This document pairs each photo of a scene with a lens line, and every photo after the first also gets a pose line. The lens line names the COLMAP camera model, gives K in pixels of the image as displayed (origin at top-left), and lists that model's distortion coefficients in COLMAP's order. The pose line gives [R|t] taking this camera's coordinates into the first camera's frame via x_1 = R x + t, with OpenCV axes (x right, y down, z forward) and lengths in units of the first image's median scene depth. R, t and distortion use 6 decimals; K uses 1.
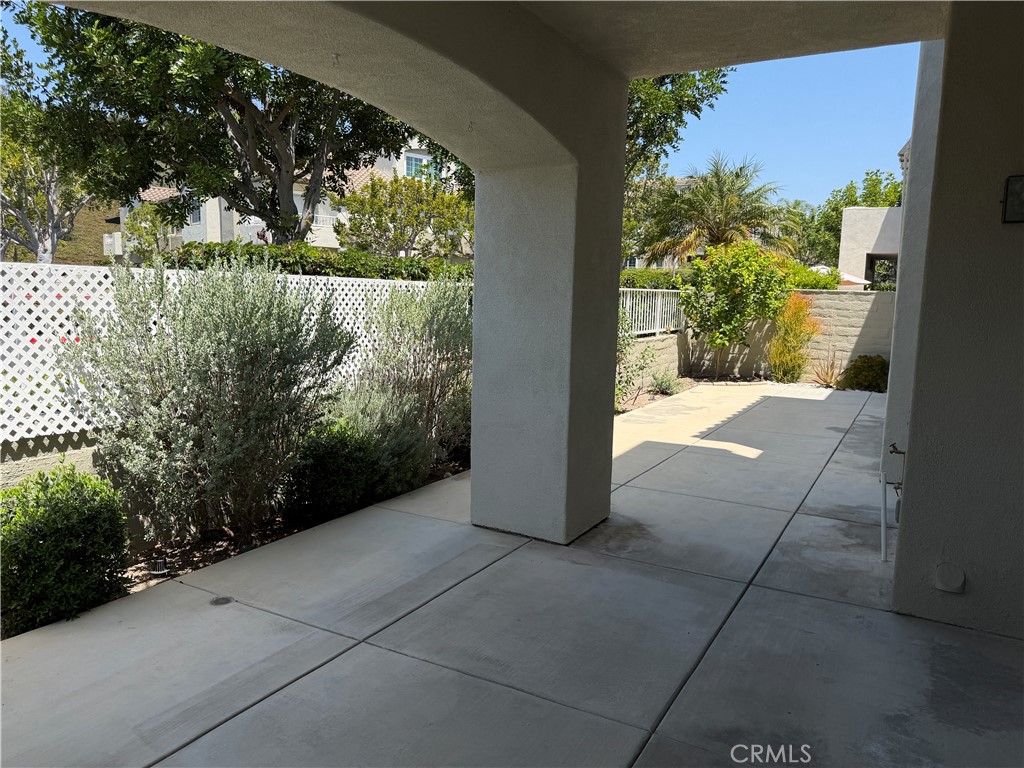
lens RADIAL K [[724.5, 0, 512.0], [0, 724.5, 384.0], [0, 0, 1]] dist [0.061663, -0.076174]
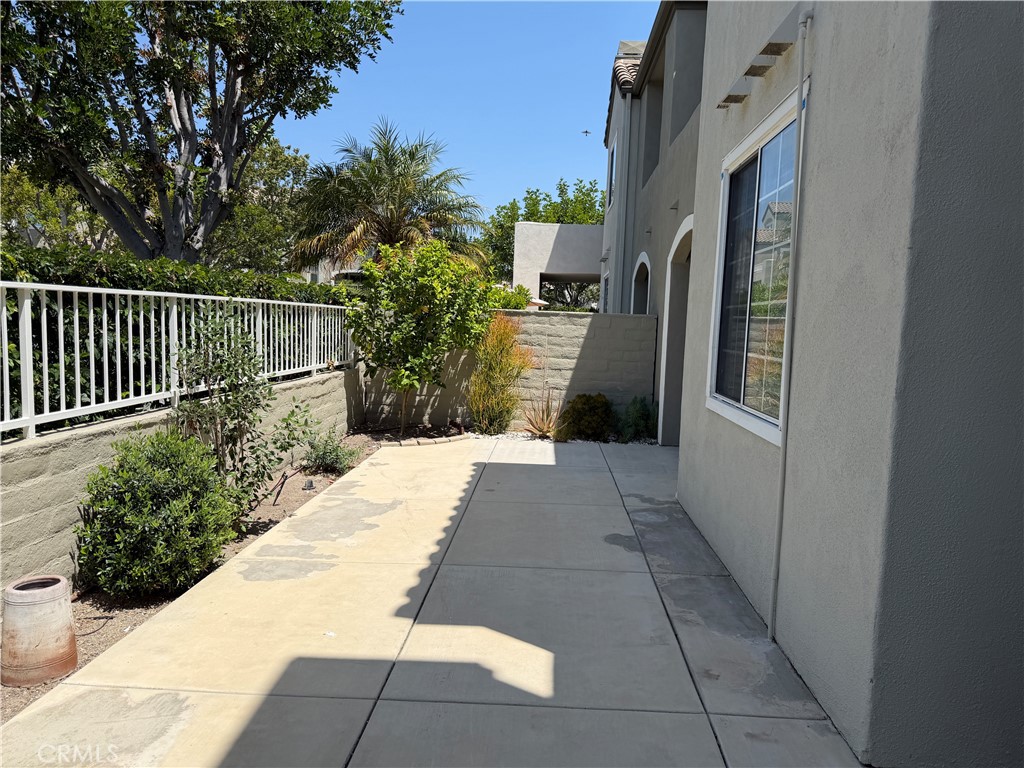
lens RADIAL K [[717.0, 0, 511.8], [0, 717.0, 397.3], [0, 0, 1]] dist [0.070560, 0.000109]
pose [[0.895114, -0.037402, 0.444265, 0.068681], [0.040728, 0.999168, 0.002058, -0.039343], [-0.443973, 0.016252, 0.895893, 0.331733]]
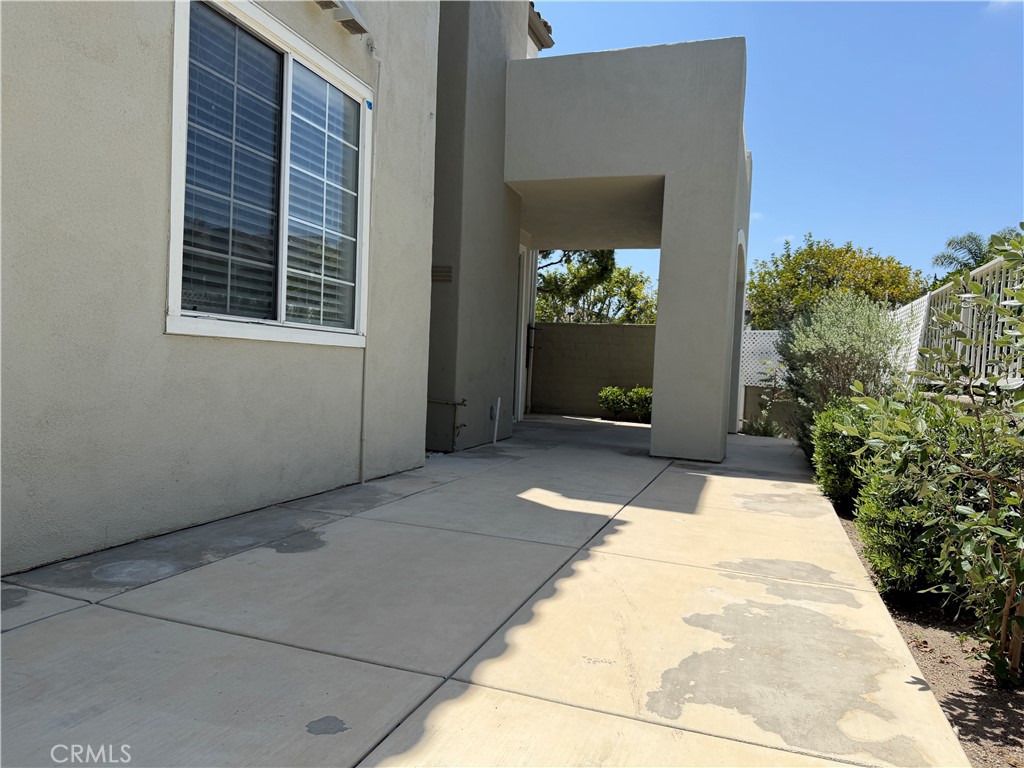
lens RADIAL K [[724.5, 0, 512.0], [0, 724.5, 384.0], [0, 0, 1]] dist [0.061663, -0.076174]
pose [[-0.980608, -0.061844, -0.185964, 0.264552], [-0.089385, 0.985596, 0.143566, -0.058261], [0.174407, 0.157404, -0.972011, 0.898736]]
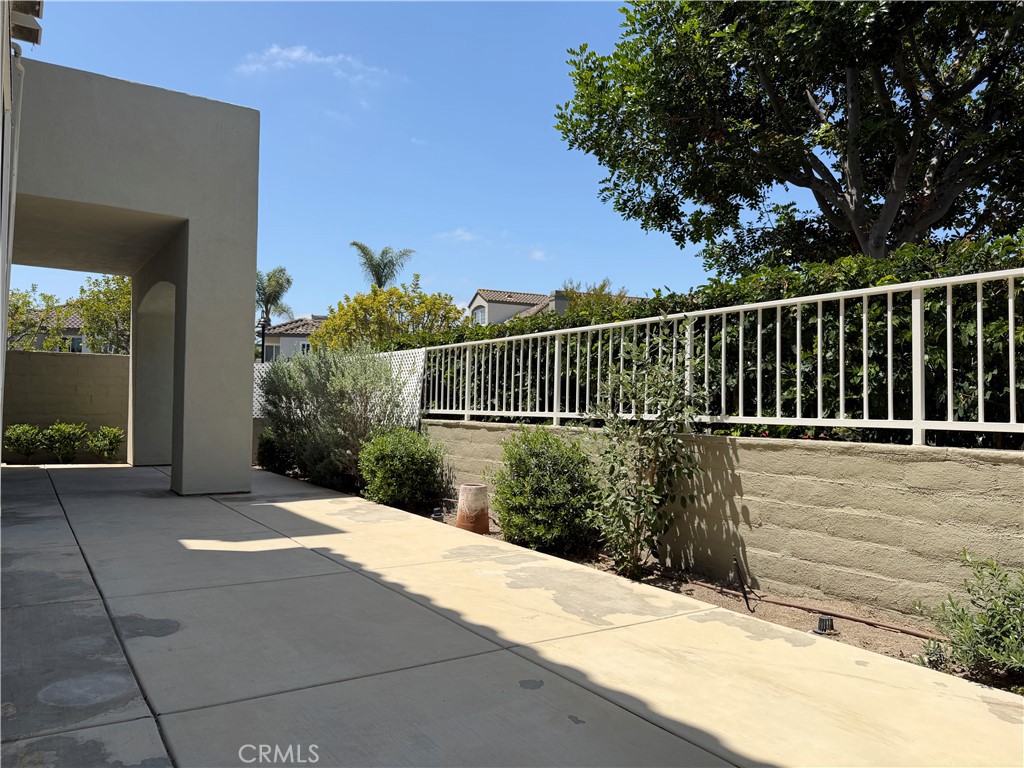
lens RADIAL K [[734.4, 0, 500.5], [0, 734.4, 383.5], [0, 0, 1]] dist [0.002717, -0.001960]
pose [[-0.451462, -0.051853, -0.890782, 0.451174], [-0.133036, 0.991063, 0.009735, -0.055967], [0.882317, 0.122901, -0.454326, 0.846426]]
